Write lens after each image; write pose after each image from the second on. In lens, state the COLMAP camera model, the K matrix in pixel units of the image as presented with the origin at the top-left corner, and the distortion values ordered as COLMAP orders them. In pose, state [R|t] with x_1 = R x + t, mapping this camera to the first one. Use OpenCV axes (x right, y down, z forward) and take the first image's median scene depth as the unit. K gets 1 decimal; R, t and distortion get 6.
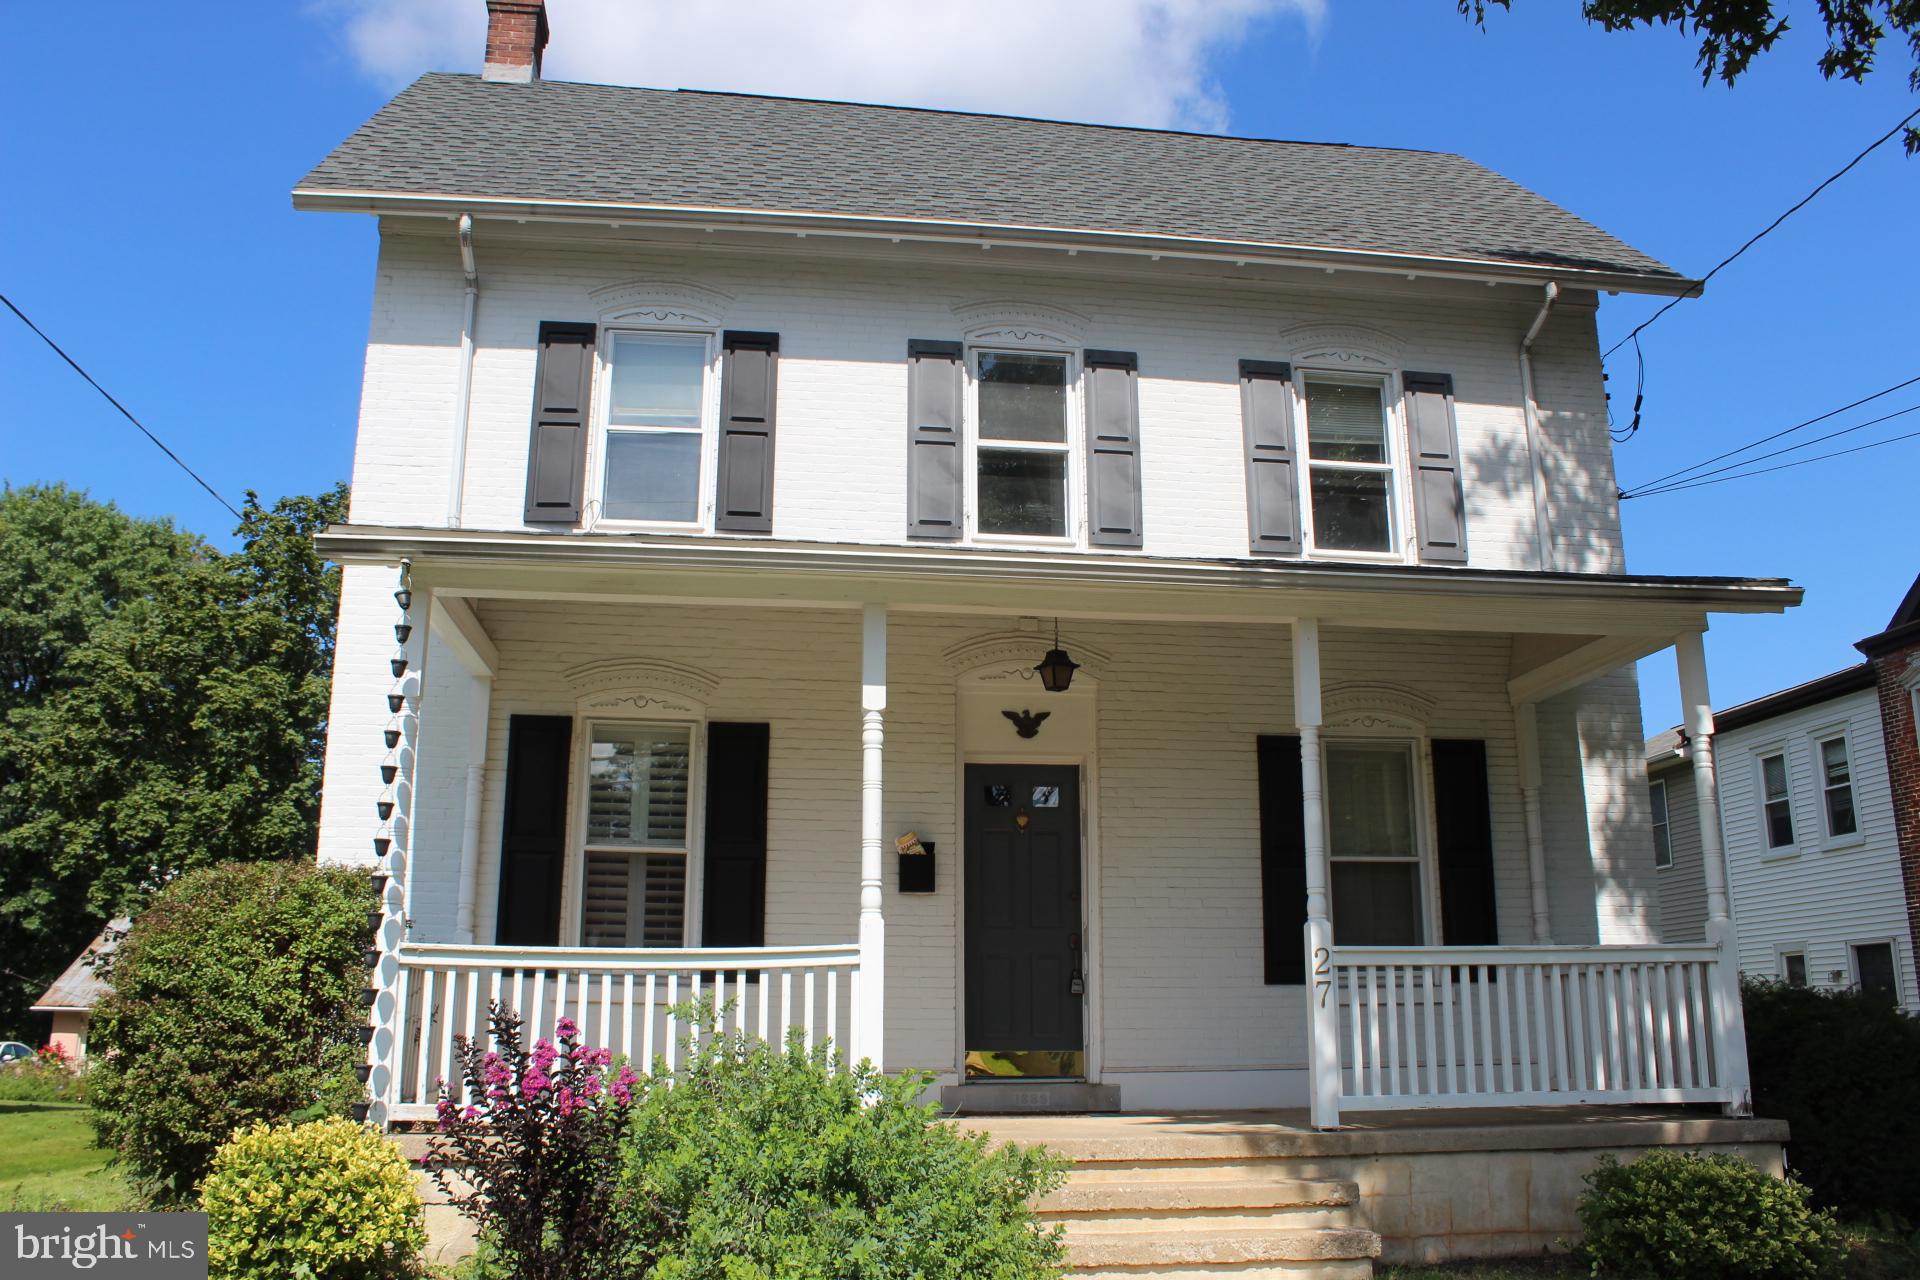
lens RADIAL K [[1582.8, 0, 960.0], [0, 1582.8, 640.0], [0, 0, 1]] dist [-0.168715, 0.161359]
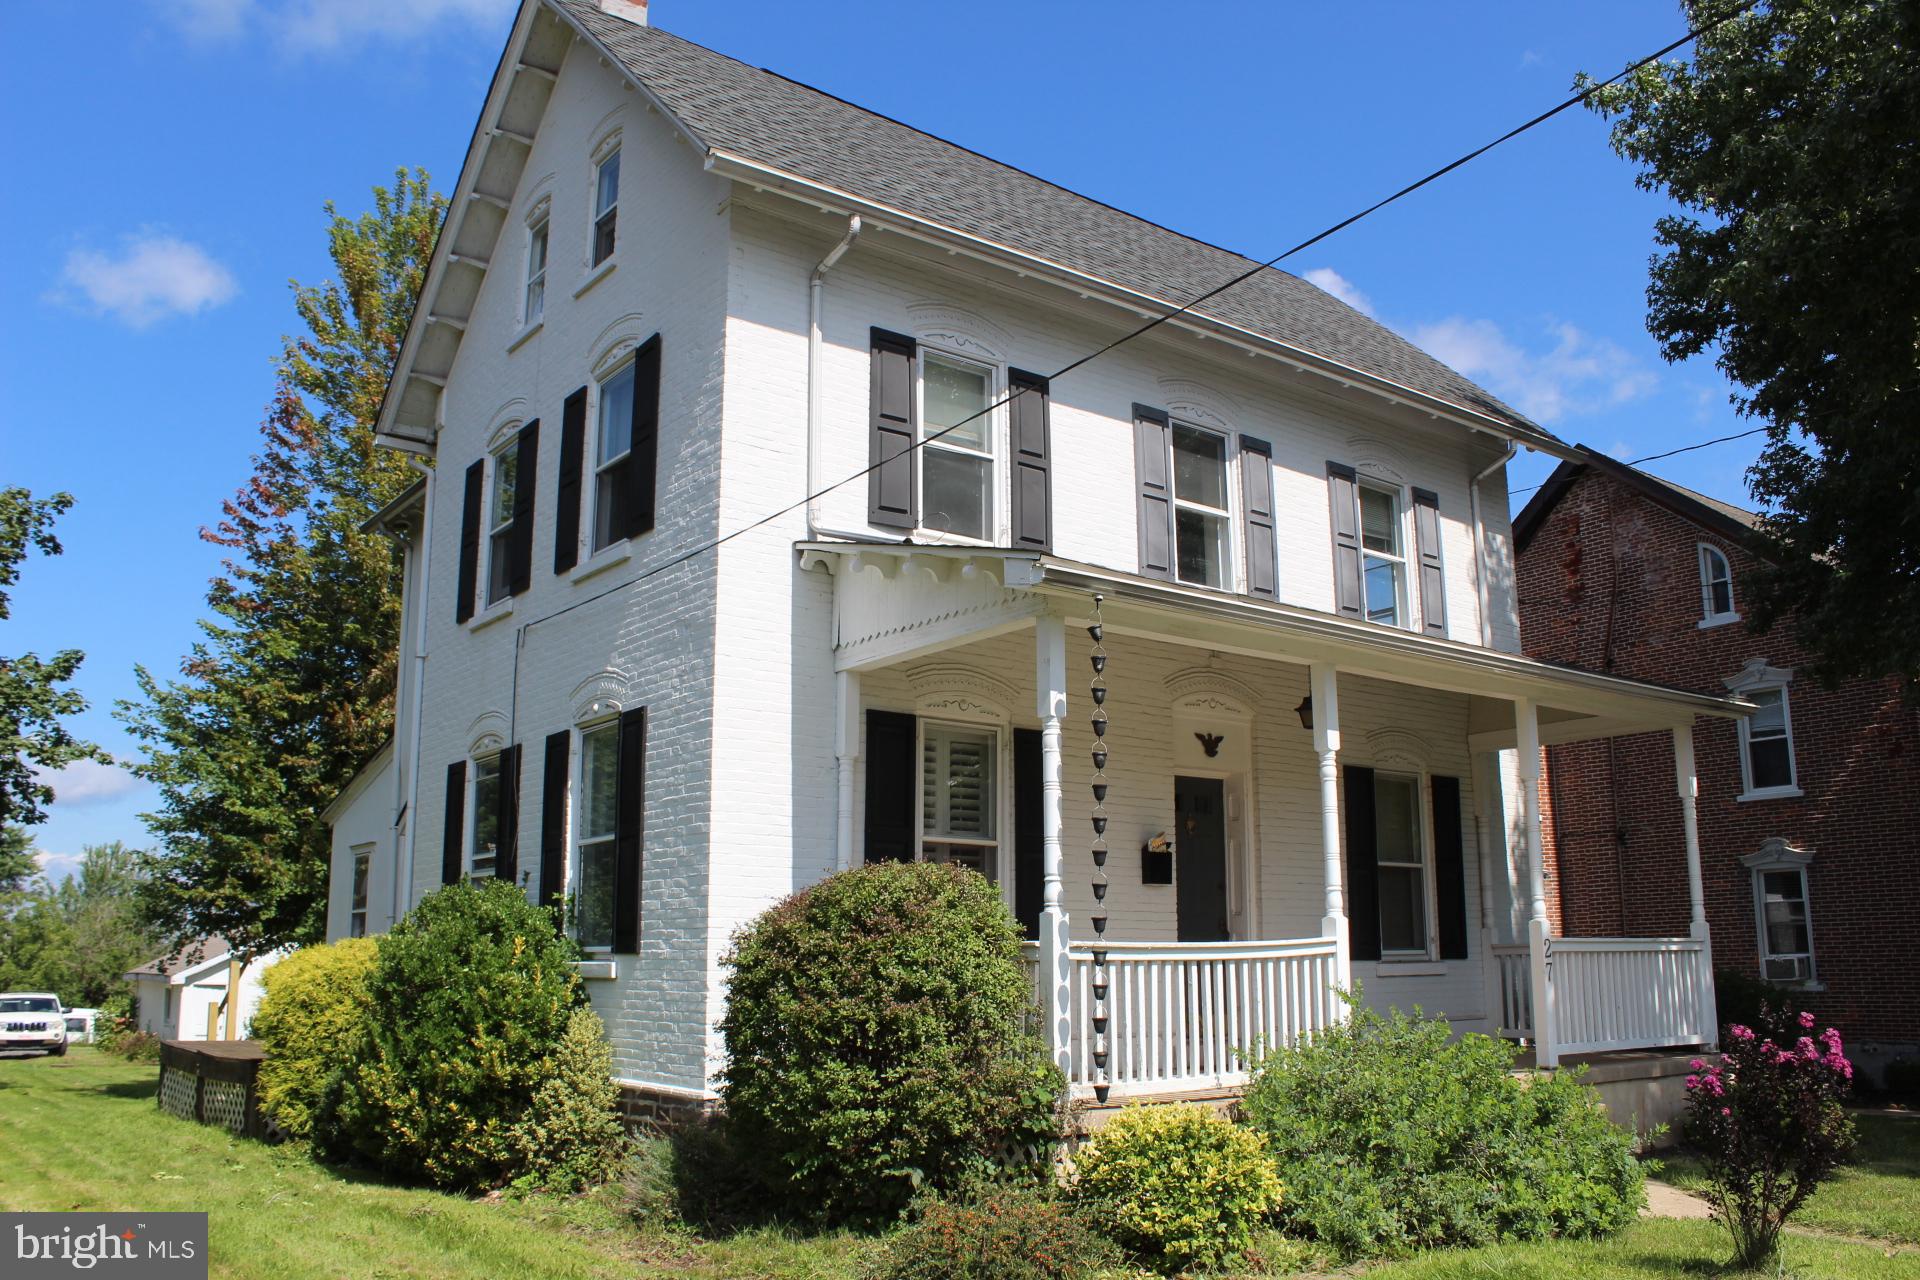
lens RADIAL K [[1582.8, 0, 960.0], [0, 1582.8, 640.0], [0, 0, 1]] dist [-0.168715, 0.161359]
pose [[0.870420, 0.100257, 0.481993, -0.702581], [-0.118451, 0.992933, 0.007374, -0.012544], [-0.477847, -0.063511, 0.876144, 0.042986]]
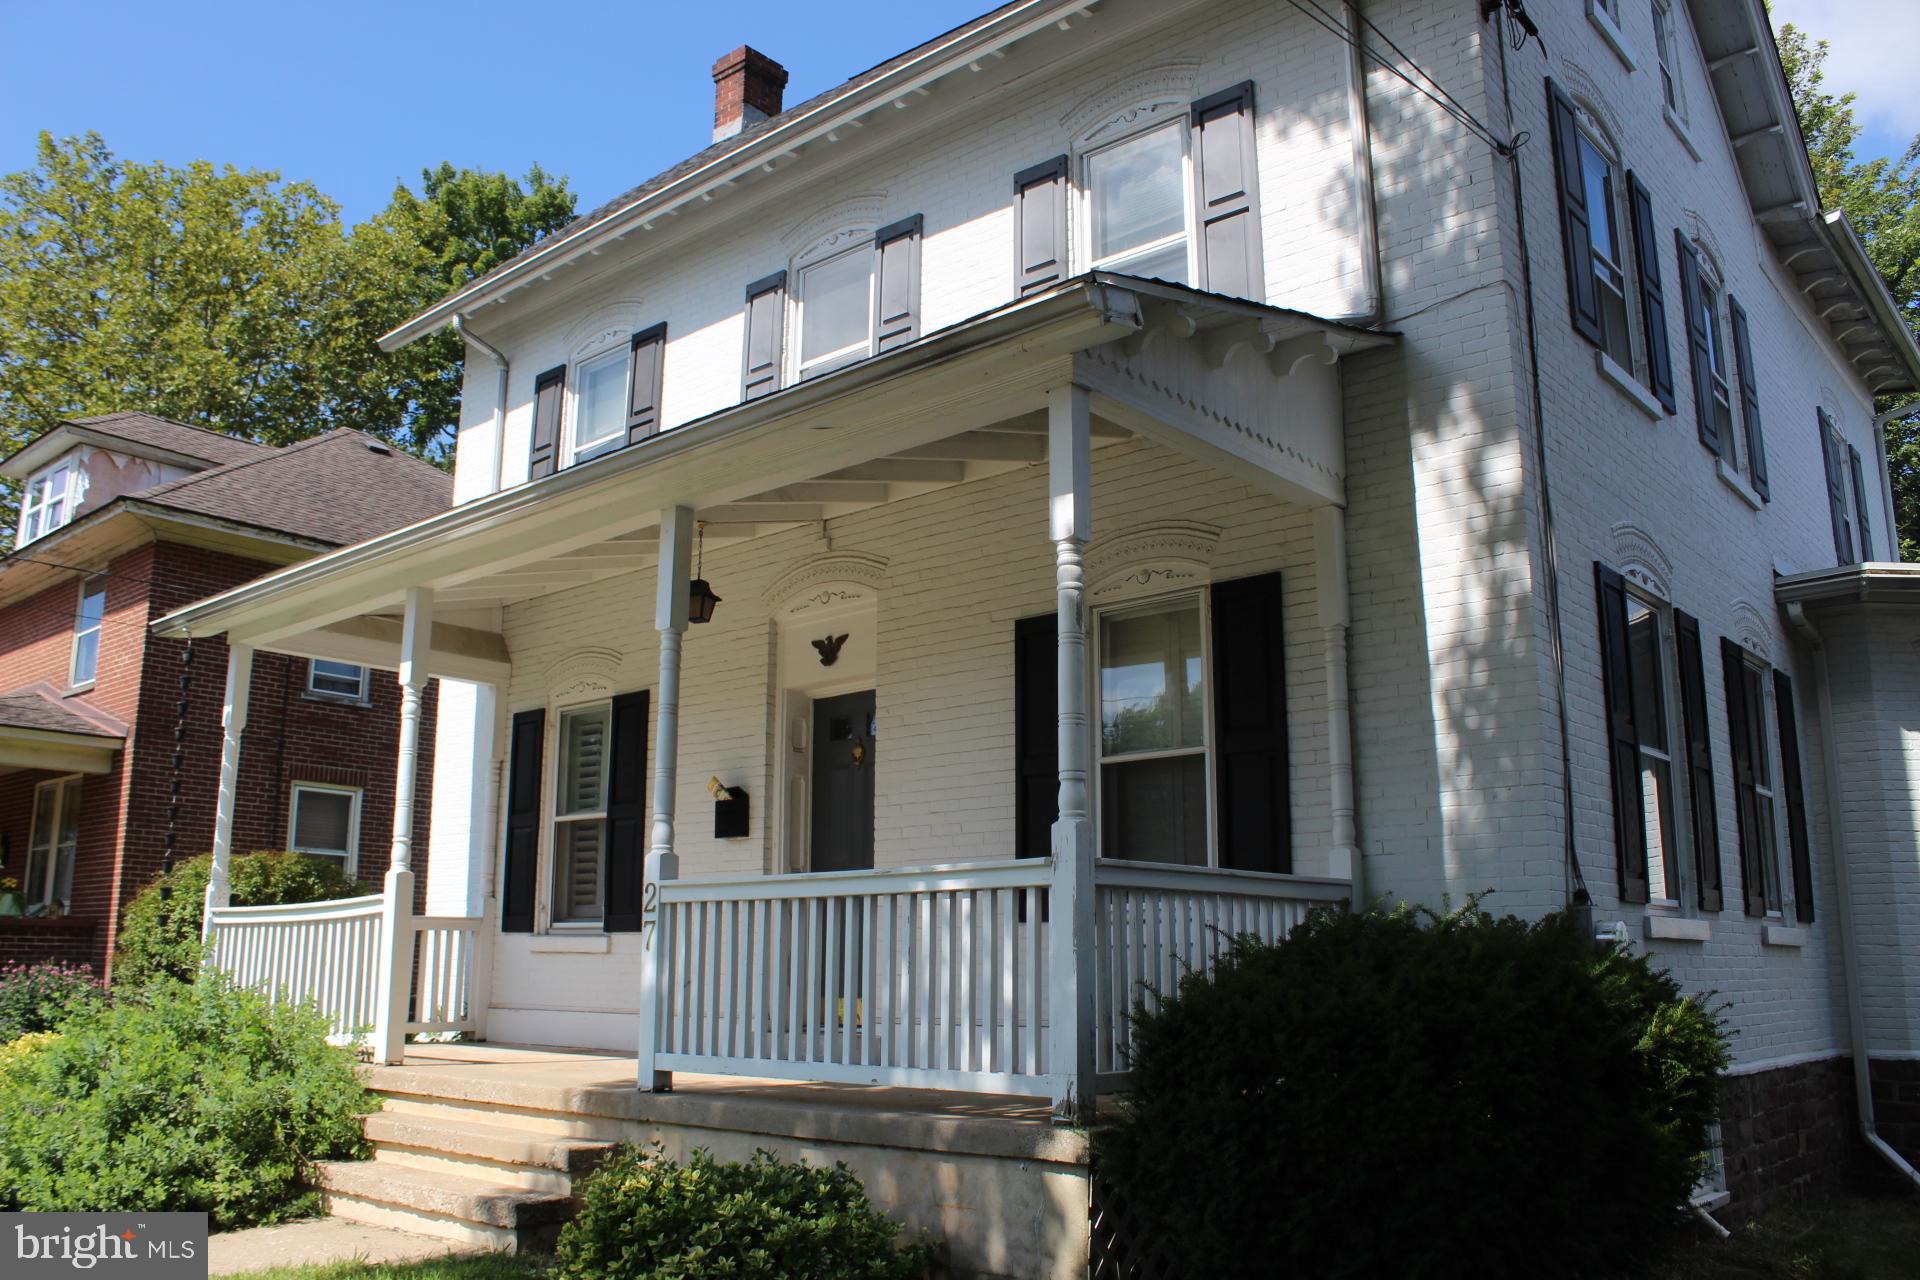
lens RADIAL K [[1582.8, 0, 960.0], [0, 1582.8, 640.0], [0, 0, 1]] dist [-0.168715, 0.161359]
pose [[0.667889, -0.158631, -0.727159, 0.765004], [0.180602, 0.982364, -0.048423, 0.104739], [0.722016, -0.098986, 0.684759, 0.409474]]
